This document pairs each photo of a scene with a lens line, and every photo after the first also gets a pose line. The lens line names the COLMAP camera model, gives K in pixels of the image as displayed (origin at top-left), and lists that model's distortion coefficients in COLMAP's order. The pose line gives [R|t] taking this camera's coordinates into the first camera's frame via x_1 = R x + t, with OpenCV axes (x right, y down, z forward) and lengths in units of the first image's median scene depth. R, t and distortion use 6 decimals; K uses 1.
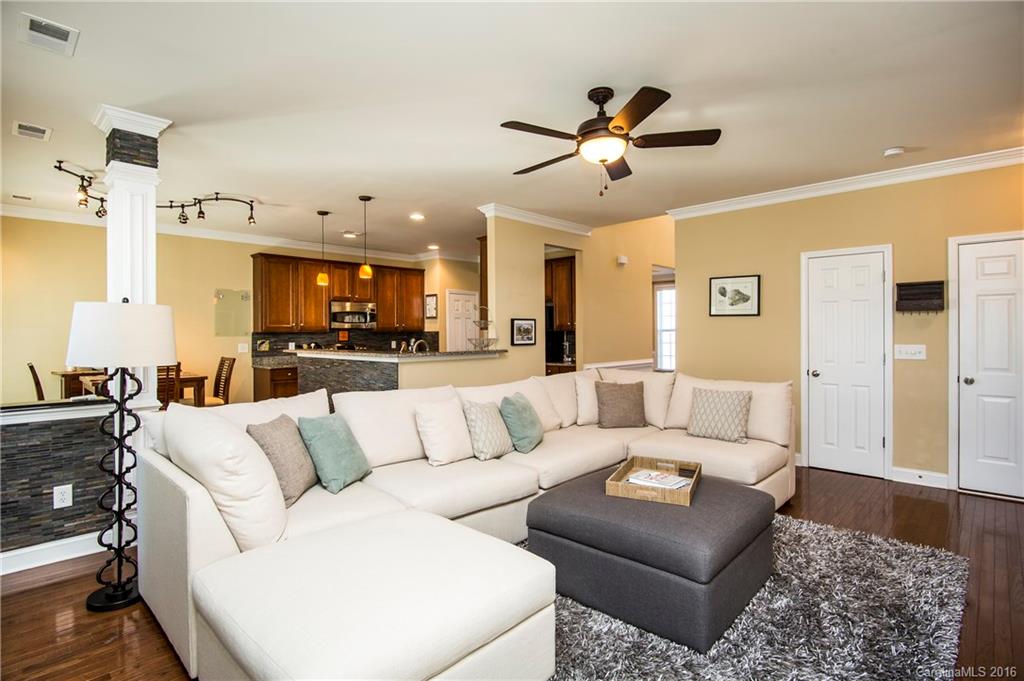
lens RADIAL K [[511.3, 0, 514.0], [0, 511.3, 335.2], [0, 0, 1]] dist [-0.013240, 0.002779]
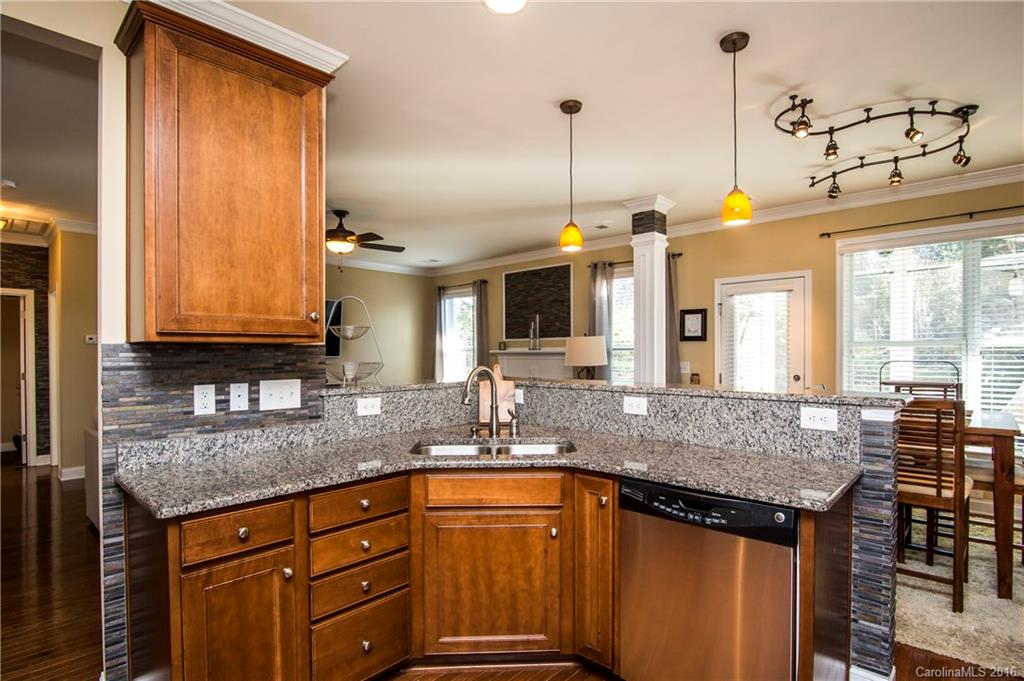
lens RADIAL K [[511.3, 0, 510.0], [0, 511.3, 359.3], [0, 0, 1]] dist [-0.013240, 0.002779]
pose [[-0.999946, 0.010414, 0.000082, -0.152021], [0.010413, 0.999711, 0.021649, -0.003318], [0.000144, 0.021649, -0.999766, 1.092314]]
